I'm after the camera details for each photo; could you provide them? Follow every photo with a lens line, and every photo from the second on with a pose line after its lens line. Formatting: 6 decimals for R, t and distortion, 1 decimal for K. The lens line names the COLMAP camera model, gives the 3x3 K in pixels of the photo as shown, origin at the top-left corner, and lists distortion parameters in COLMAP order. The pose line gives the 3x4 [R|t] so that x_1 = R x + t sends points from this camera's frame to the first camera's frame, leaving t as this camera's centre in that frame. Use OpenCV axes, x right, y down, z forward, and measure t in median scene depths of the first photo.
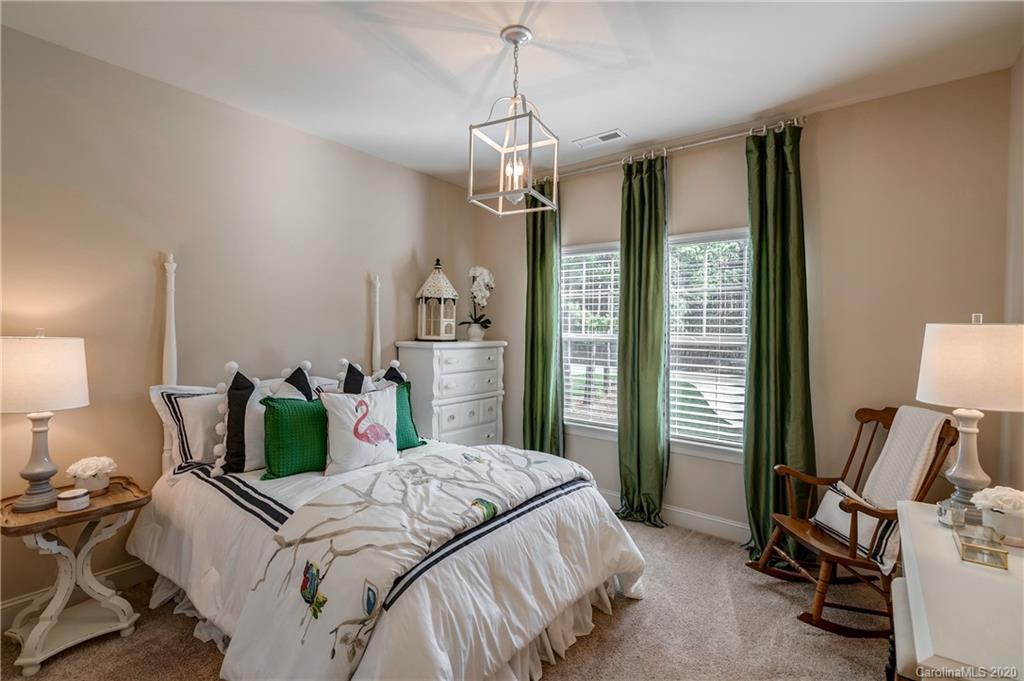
lens RADIAL K [[473.2, 0, 513.1], [0, 473.2, 333.1], [0, 0, 1]] dist [0.004547, 0.000202]
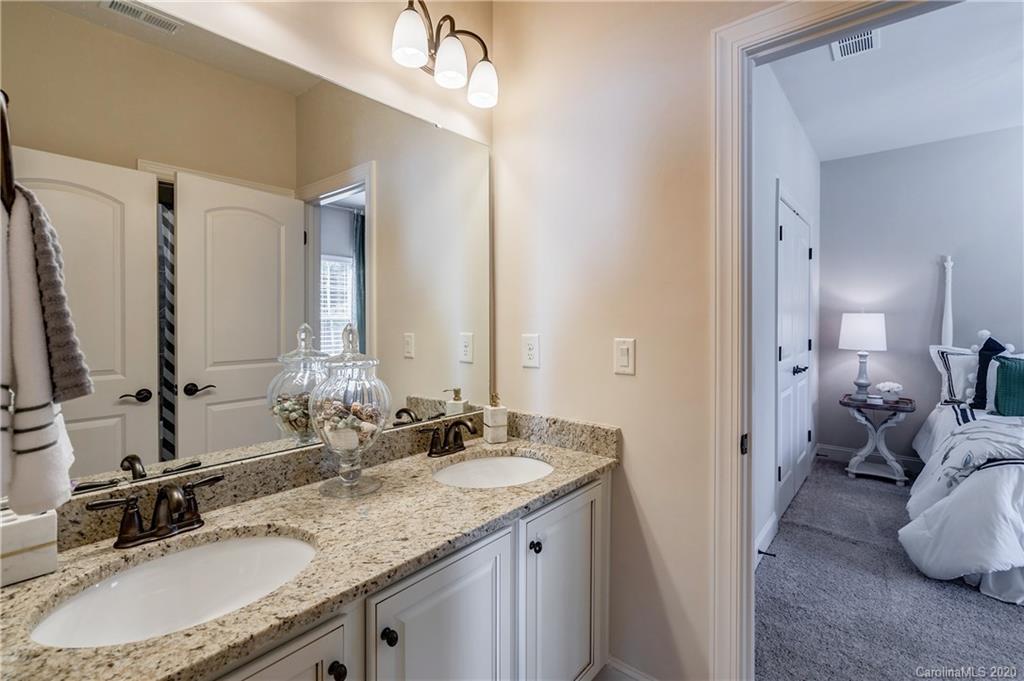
lens RADIAL K [[473.2, 0, 513.0], [0, 473.2, 333.2], [0, 0, 1]] dist [0.004547, 0.000202]
pose [[-0.013023, 0.017689, -0.999759, 0.809954], [-0.009812, 0.999793, 0.017817, 0.060600], [0.999867, 0.010042, -0.012847, -0.337210]]
